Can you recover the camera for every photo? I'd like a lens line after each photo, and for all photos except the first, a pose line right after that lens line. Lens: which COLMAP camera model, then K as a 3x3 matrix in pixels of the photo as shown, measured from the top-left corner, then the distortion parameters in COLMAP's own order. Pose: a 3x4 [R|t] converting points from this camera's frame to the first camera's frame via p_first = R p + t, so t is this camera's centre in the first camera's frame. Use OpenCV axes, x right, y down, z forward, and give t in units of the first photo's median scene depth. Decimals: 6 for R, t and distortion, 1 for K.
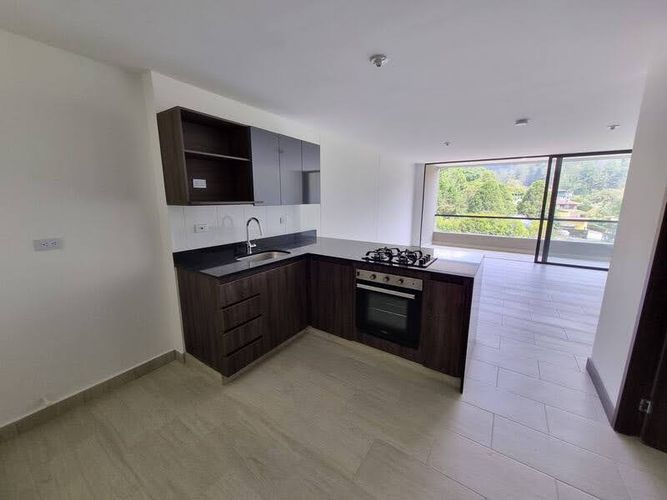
lens RADIAL K [[259.3, 0, 336.7], [0, 259.3, 245.5], [0, 0, 1]] dist [0.000358, -0.000128]
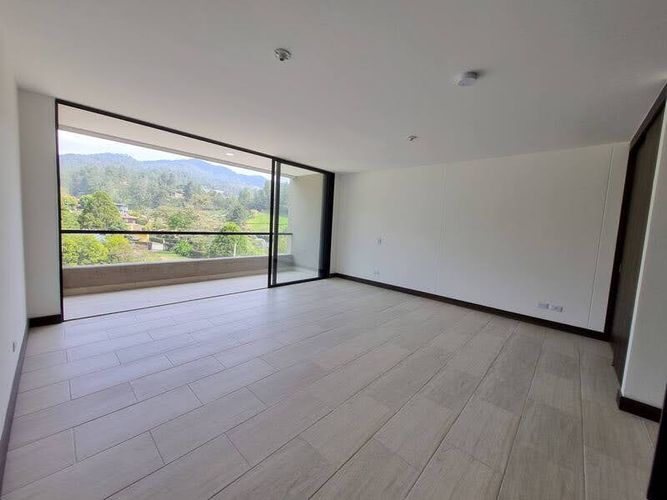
lens RADIAL K [[259.3, 0, 336.7], [0, 259.3, 245.5], [0, 0, 1]] dist [0.000358, -0.000128]
pose [[0.152726, -0.073833, 0.985507, 0.028552], [0.125542, 0.990576, 0.054757, -0.173101], [-0.980262, 0.115360, 0.160556, 1.382579]]
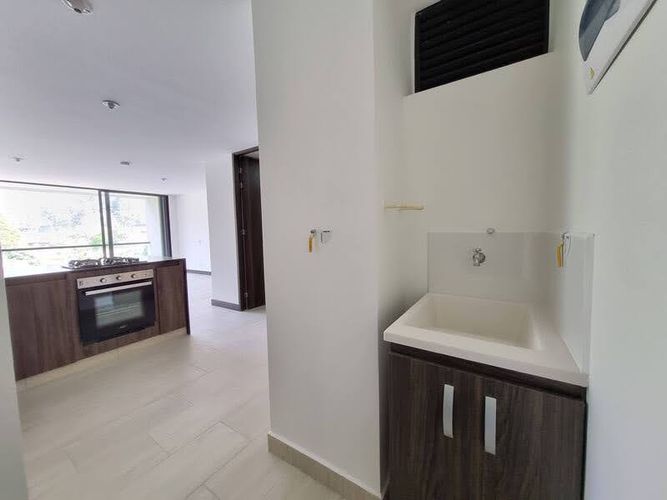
lens RADIAL K [[259.3, 0, 336.7], [0, 259.3, 245.5], [0, 0, 1]] dist [0.000358, -0.000128]
pose [[-0.021695, -0.064204, 0.997701, -0.761220], [0.206388, 0.976153, 0.067305, 0.085391], [-0.978230, 0.207373, -0.007927, 0.021047]]
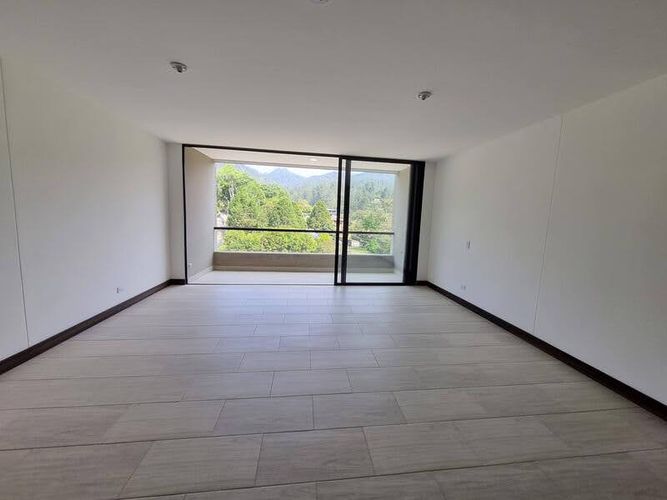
lens RADIAL K [[259.3, 0, 336.7], [0, 259.3, 245.5], [0, 0, 1]] dist [0.000358, -0.000128]
pose [[0.752907, -0.045623, 0.656544, 0.501891], [0.081602, 0.996368, -0.024341, -0.080437], [-0.653049, 0.071902, 0.753895, 0.785474]]
